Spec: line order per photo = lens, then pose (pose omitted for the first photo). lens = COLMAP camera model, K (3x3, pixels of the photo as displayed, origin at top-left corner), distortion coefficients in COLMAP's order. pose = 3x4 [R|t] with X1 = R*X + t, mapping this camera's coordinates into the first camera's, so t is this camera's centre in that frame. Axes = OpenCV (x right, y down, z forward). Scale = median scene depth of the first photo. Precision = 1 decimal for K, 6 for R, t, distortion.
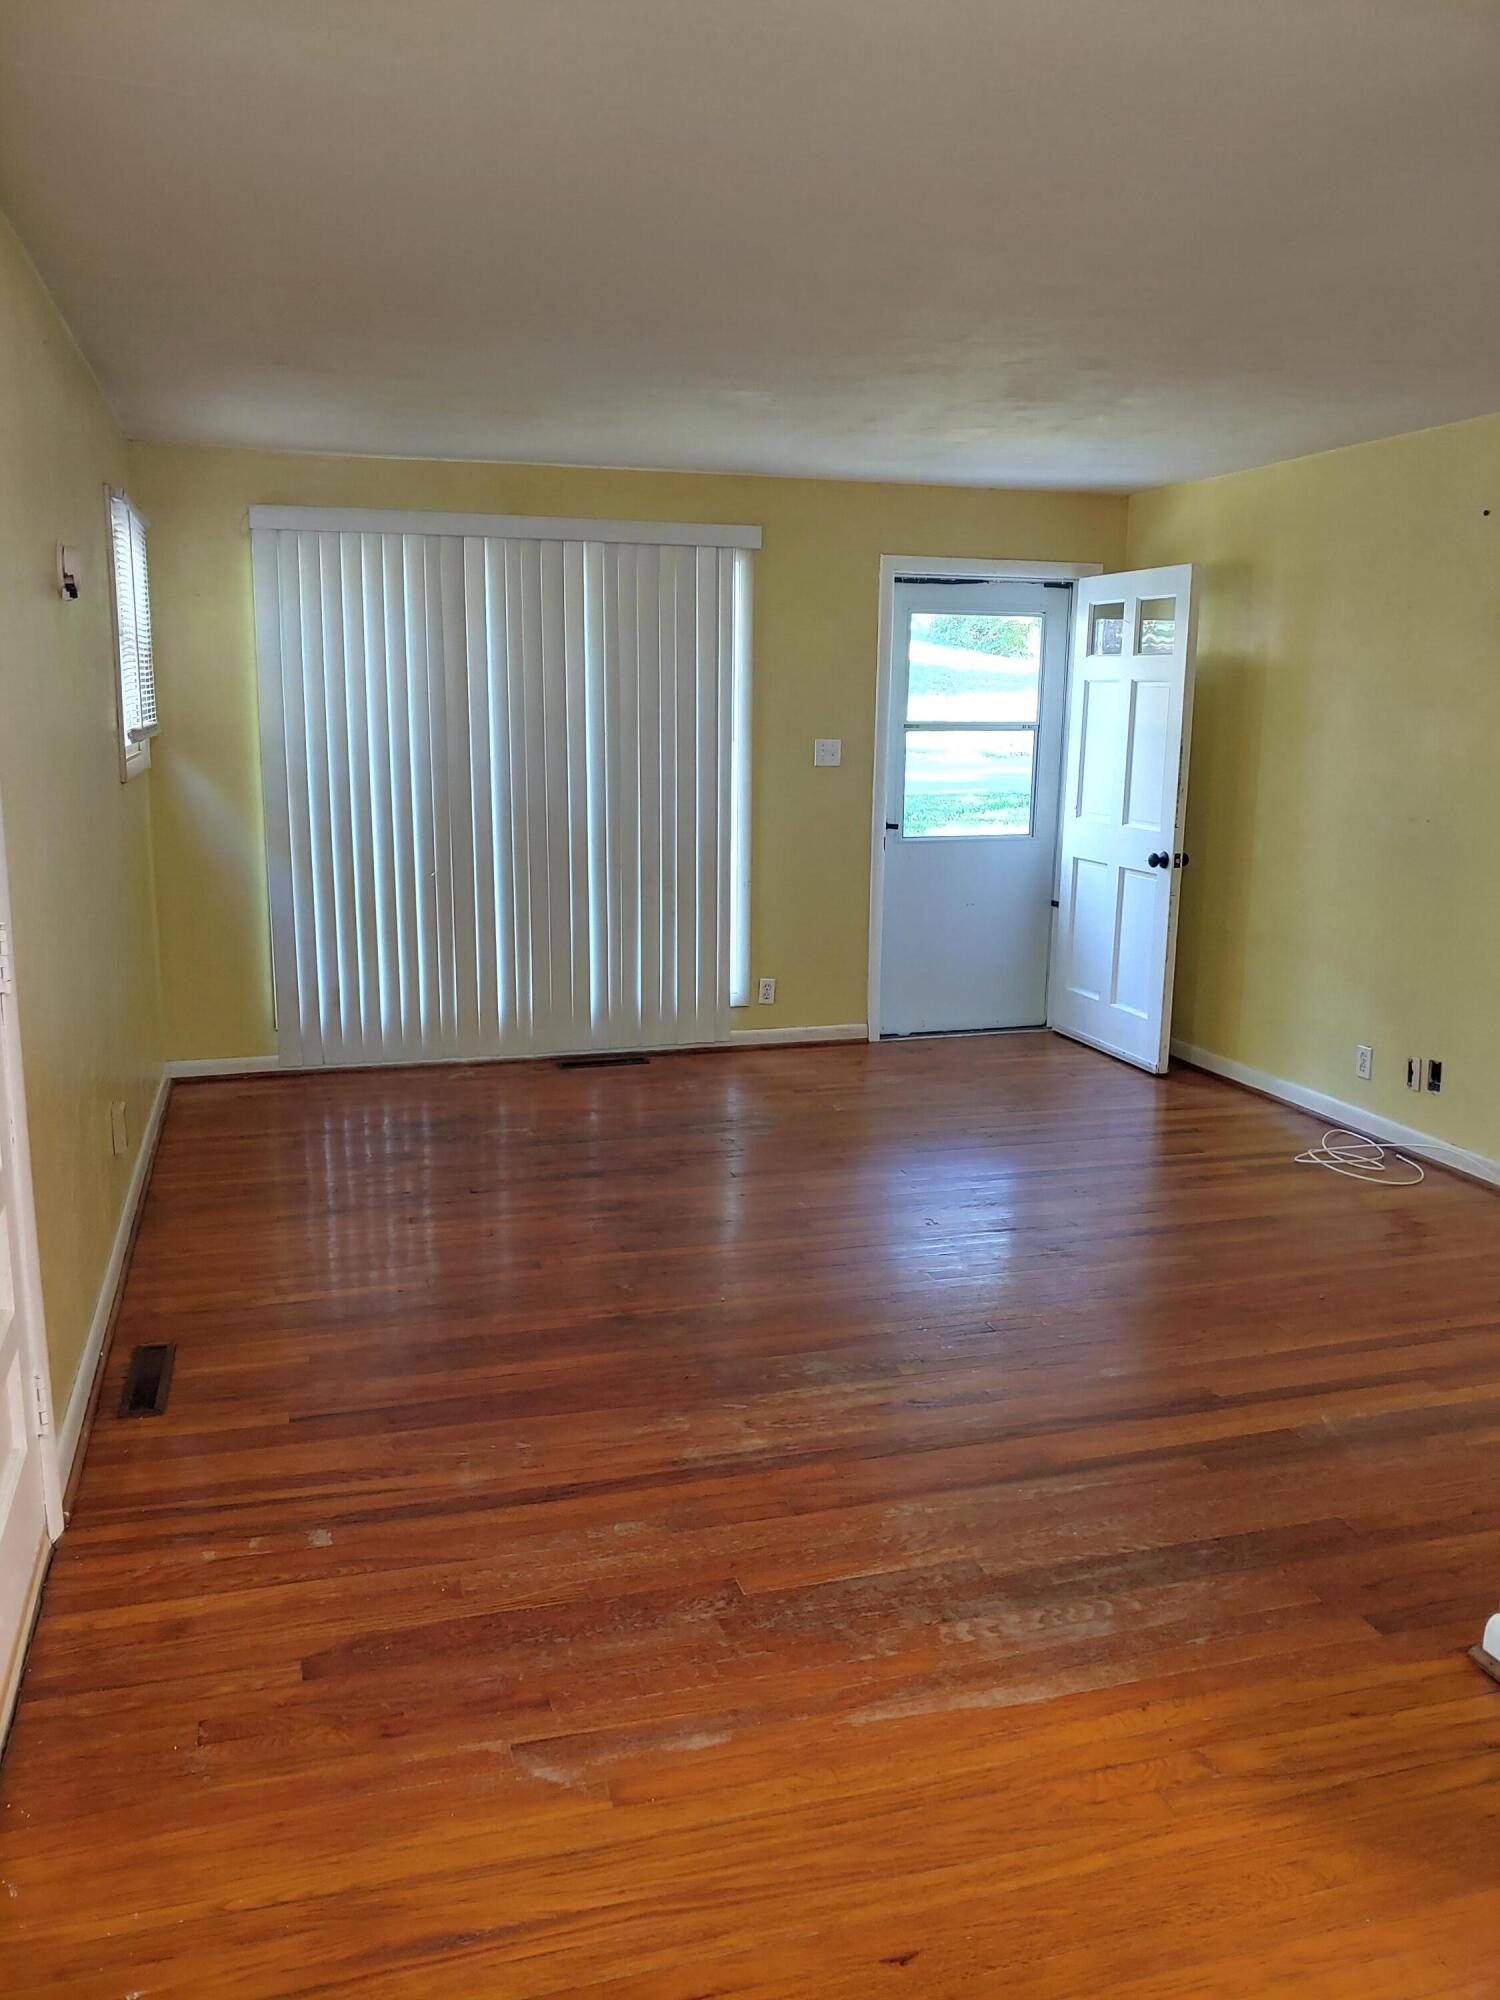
lens RADIAL K [[1581.4, 0, 750.0], [0, 1581.4, 1000.0], [0, 0, 1]] dist [-0.008726, -0.001817]
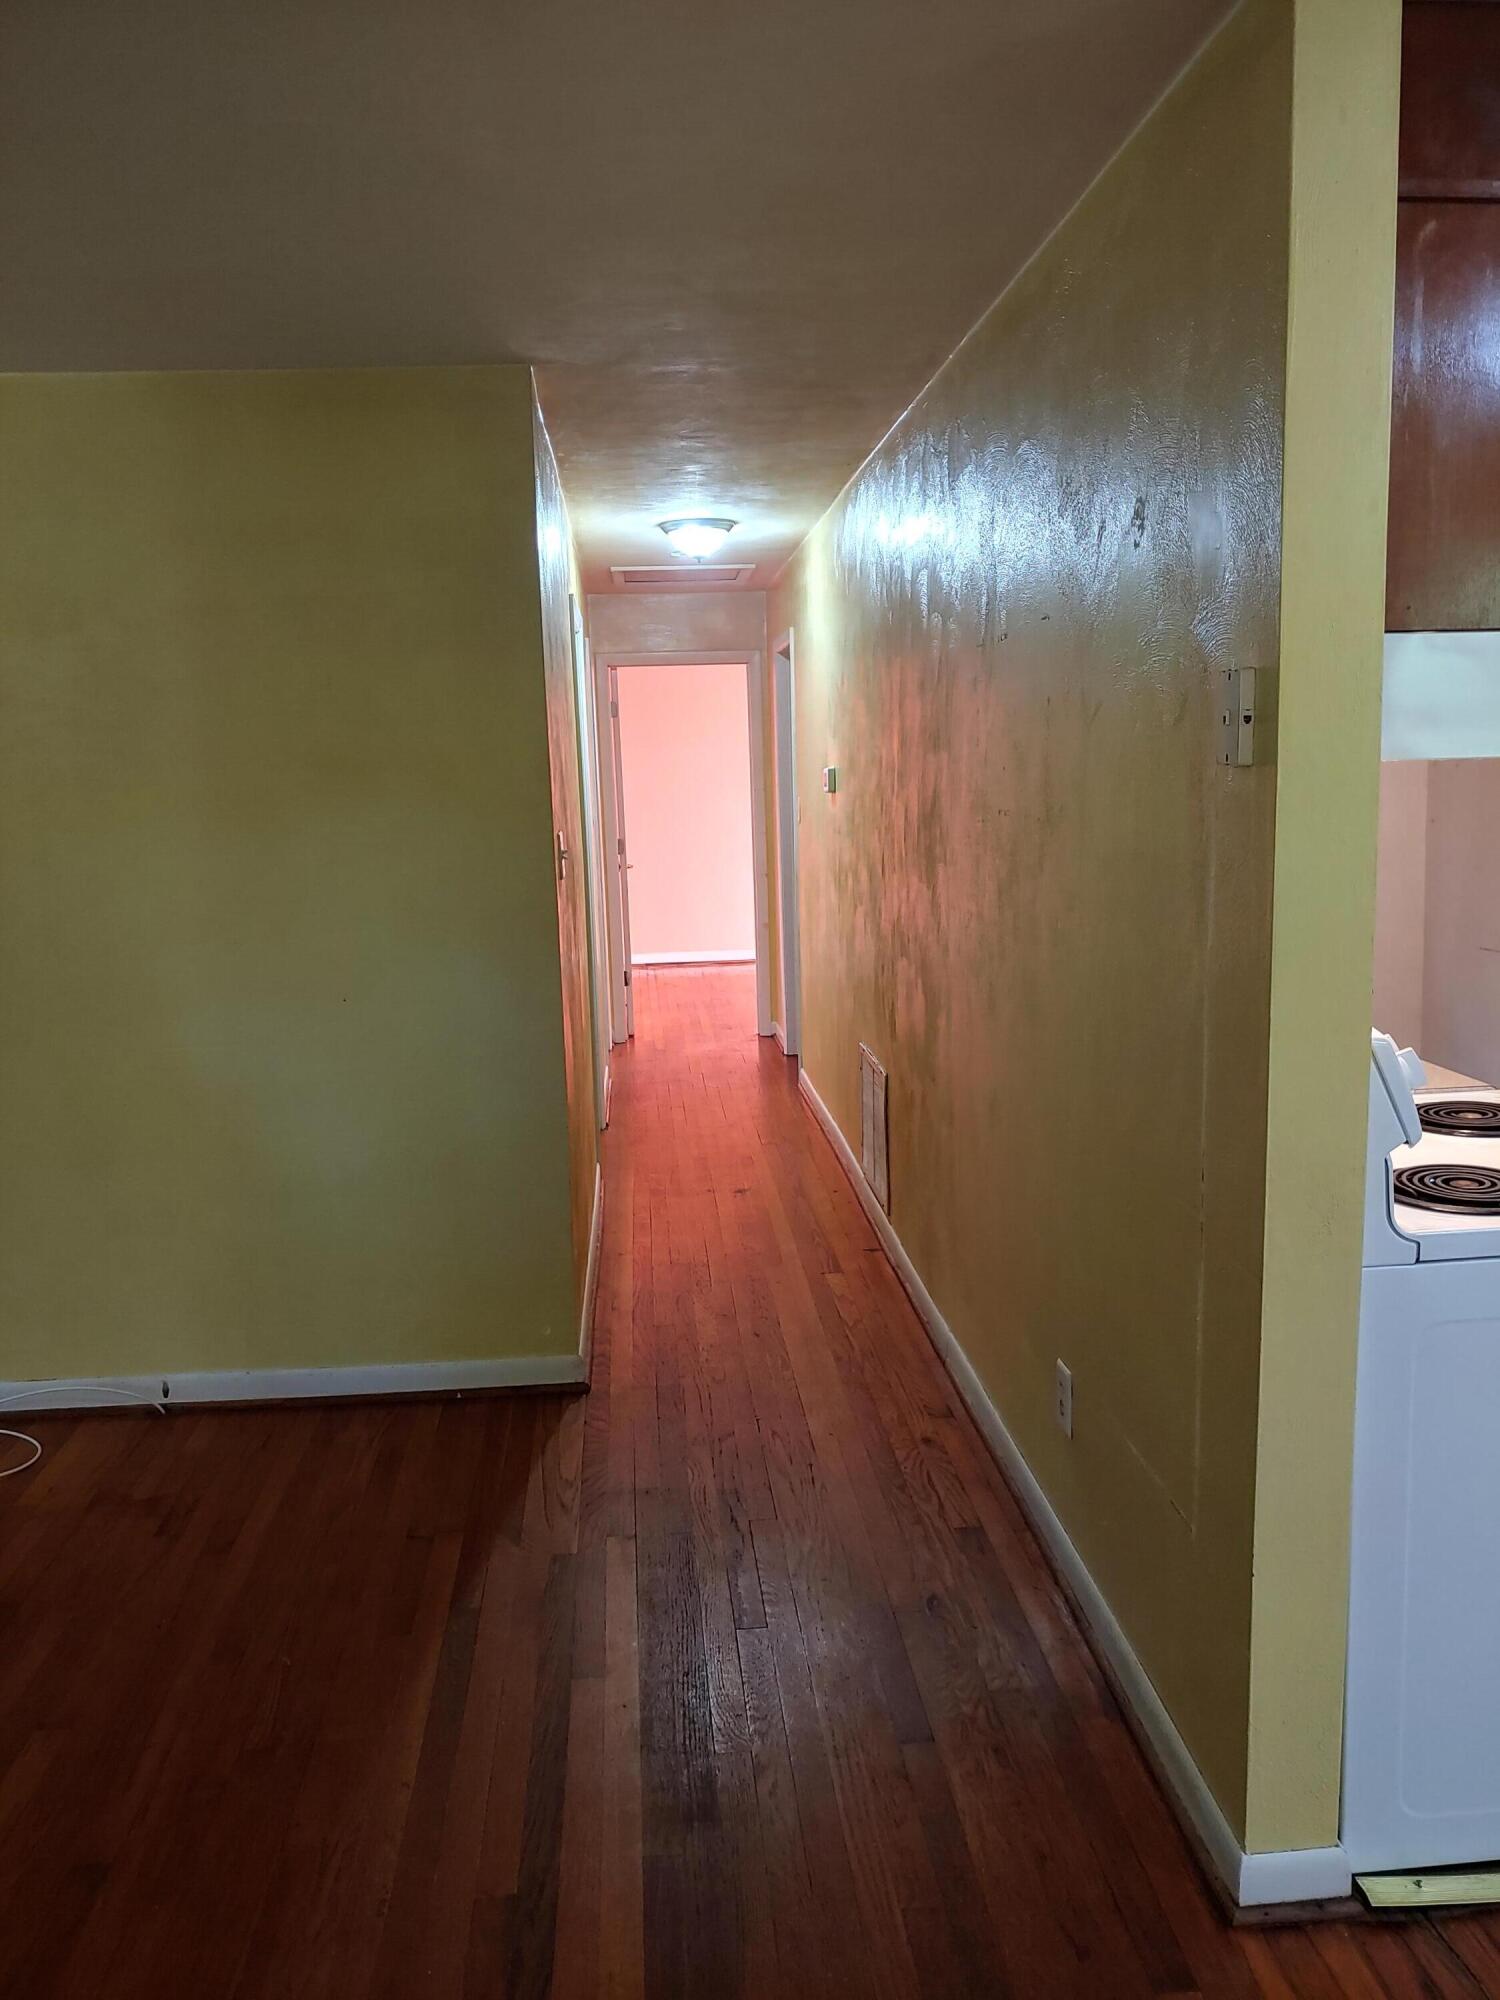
lens RADIAL K [[1581.4, 0, 750.0], [0, 1581.4, 1000.0], [0, 0, 1]] dist [-0.008726, -0.001817]
pose [[0.221156, -0.164326, 0.961294, -0.160715], [0.215930, 0.969488, 0.116050, -0.101679], [-0.951033, 0.181908, 0.249891, 0.564036]]
